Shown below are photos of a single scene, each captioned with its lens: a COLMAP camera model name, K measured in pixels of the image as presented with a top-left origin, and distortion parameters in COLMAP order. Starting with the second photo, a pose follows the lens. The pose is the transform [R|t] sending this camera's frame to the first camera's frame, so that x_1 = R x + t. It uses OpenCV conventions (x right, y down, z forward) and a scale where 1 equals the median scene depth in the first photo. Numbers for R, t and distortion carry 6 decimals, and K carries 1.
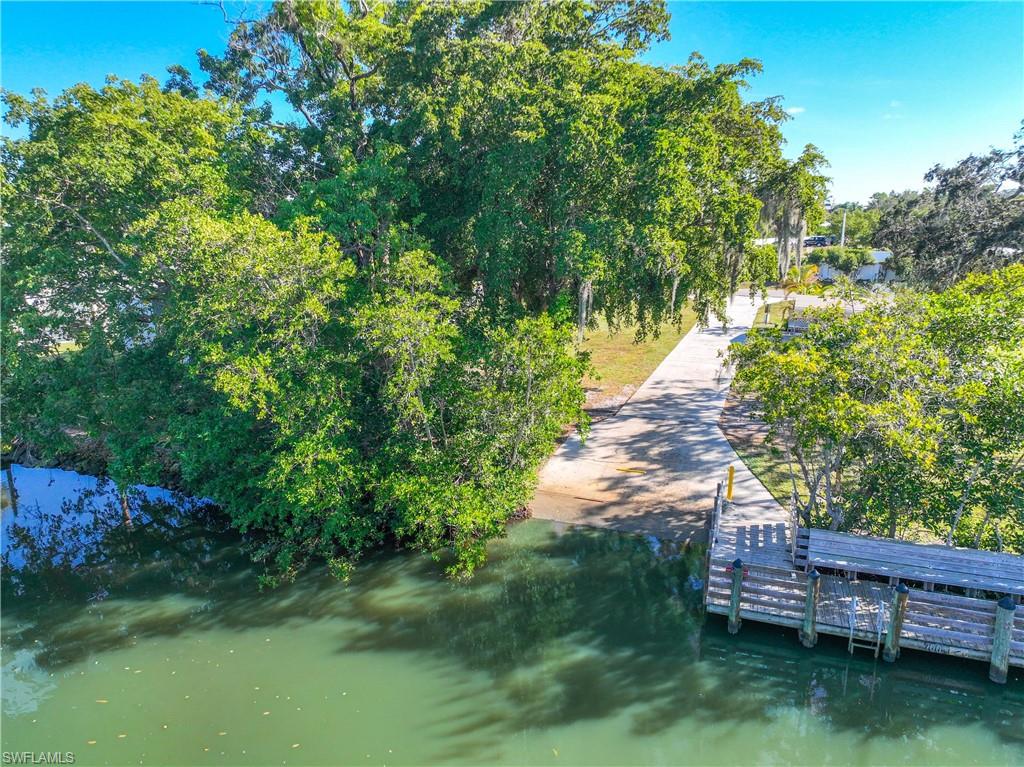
lens RADIAL K [[722.4, 0, 514.0], [0, 722.4, 381.4], [0, 0, 1]] dist [0.008861, 0.013575]
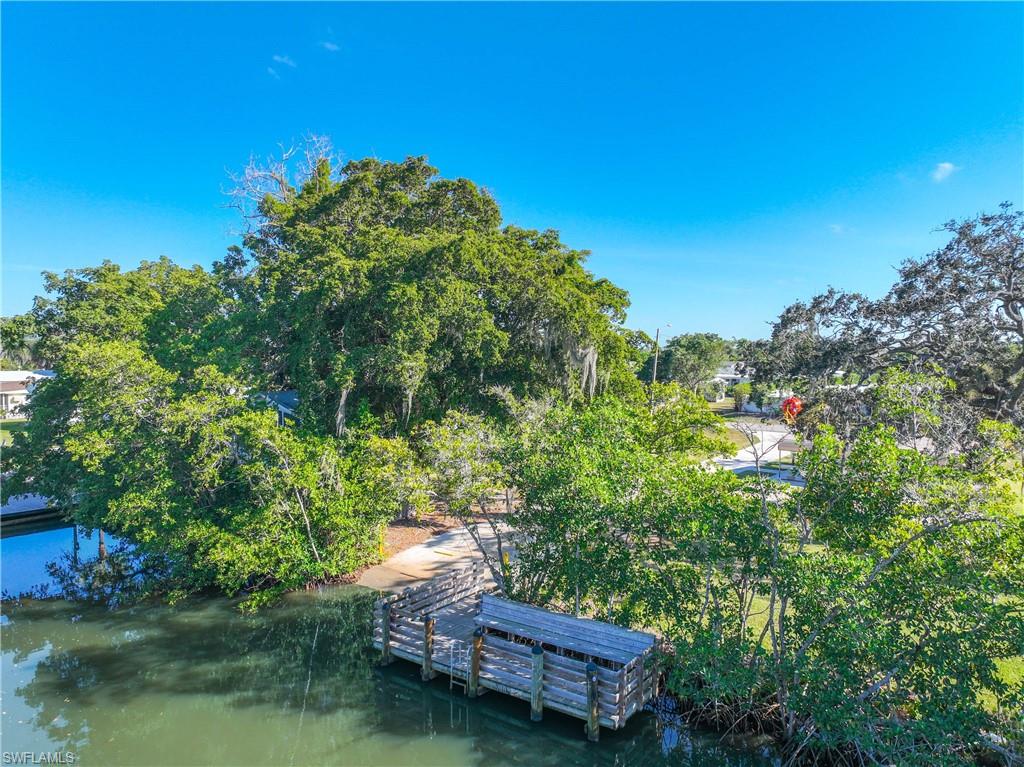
lens RADIAL K [[722.4, 0, 510.2], [0, 722.4, 381.8], [0, 0, 1]] dist [0.008861, 0.013575]
pose [[0.947650, 0.001019, -0.319310, 0.887591], [-0.068947, 0.977058, -0.201503, 0.104771], [0.311779, 0.212970, 0.925979, -0.180924]]
